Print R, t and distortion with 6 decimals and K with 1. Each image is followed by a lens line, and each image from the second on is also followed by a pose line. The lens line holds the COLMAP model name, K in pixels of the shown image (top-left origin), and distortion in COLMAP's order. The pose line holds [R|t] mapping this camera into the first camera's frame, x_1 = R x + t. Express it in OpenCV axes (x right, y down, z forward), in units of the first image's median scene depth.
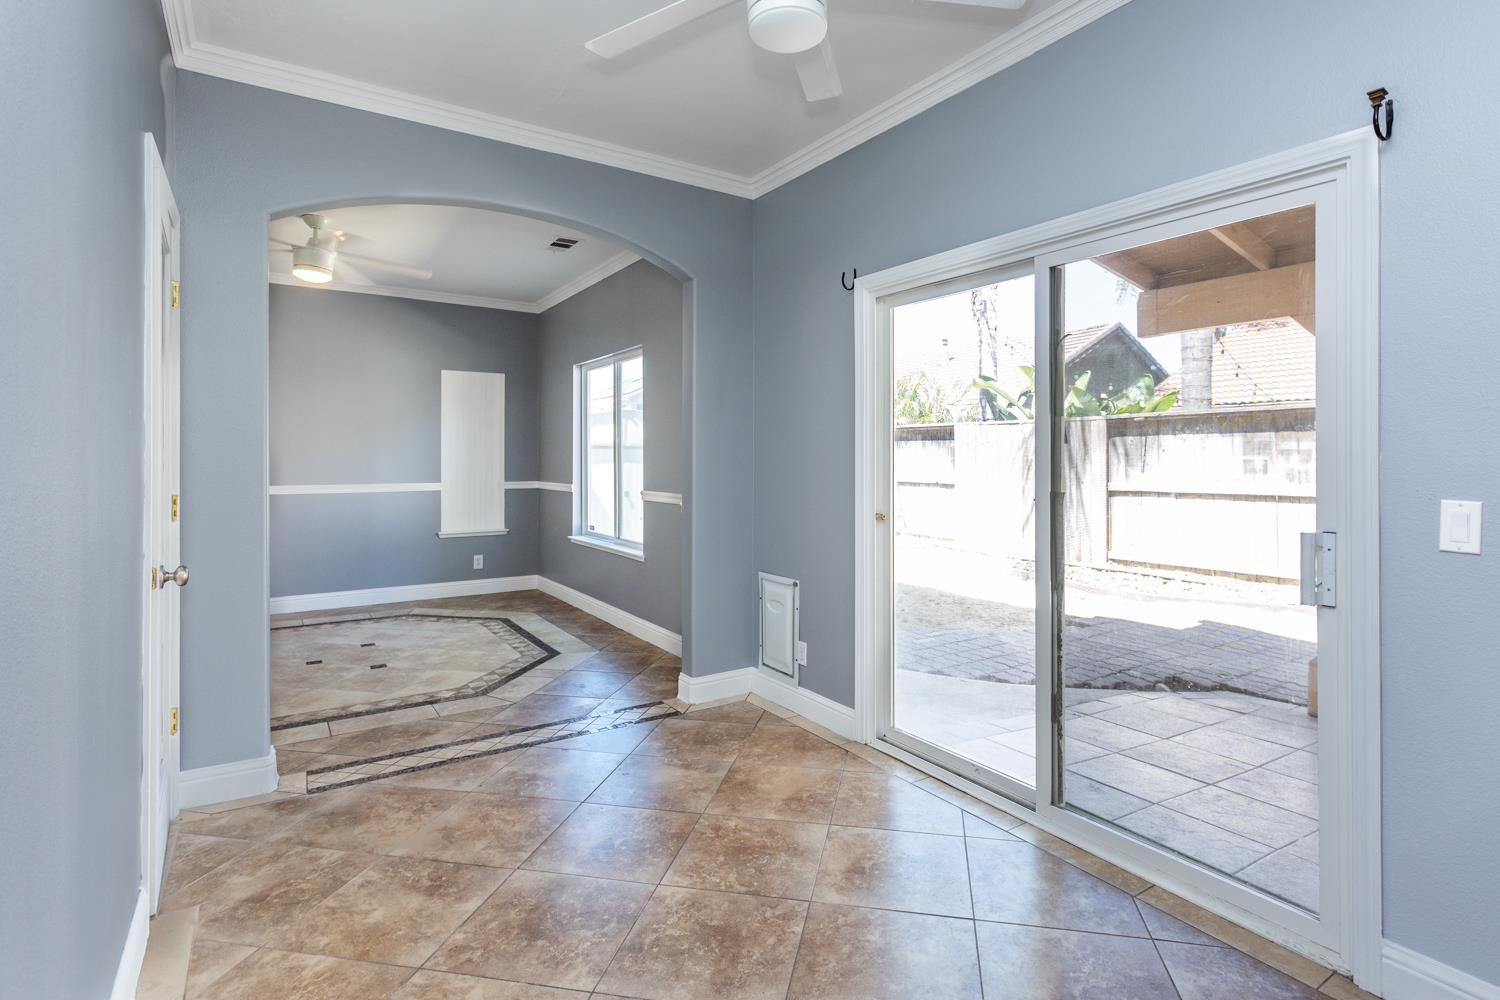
lens RADIAL K [[727.9, 0, 729.2], [0, 727.9, 453.2], [0, 0, 1]] dist [-0.001090, 0.001656]
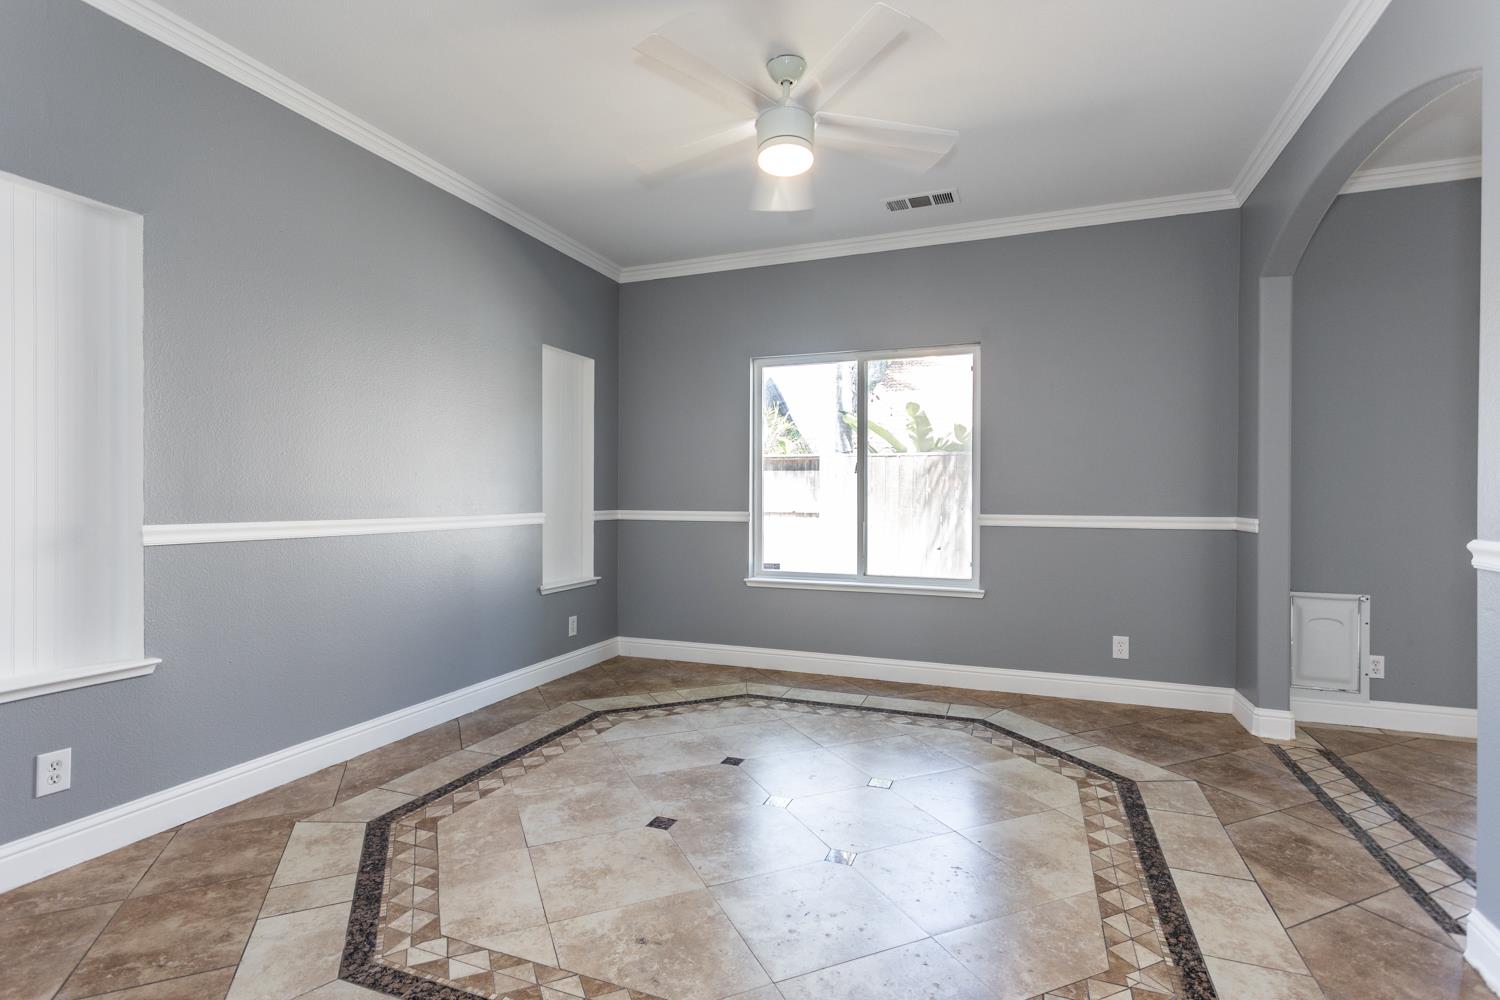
lens RADIAL K [[727.9, 0, 748.6], [0, 727.9, 499.5], [0, 0, 1]] dist [-0.001090, 0.001656]
pose [[0.837019, -0.003659, 0.547161, -0.602823], [-0.003160, 0.999929, 0.011519, 0.020484], [-0.547165, -0.011371, 0.836948, 0.334652]]
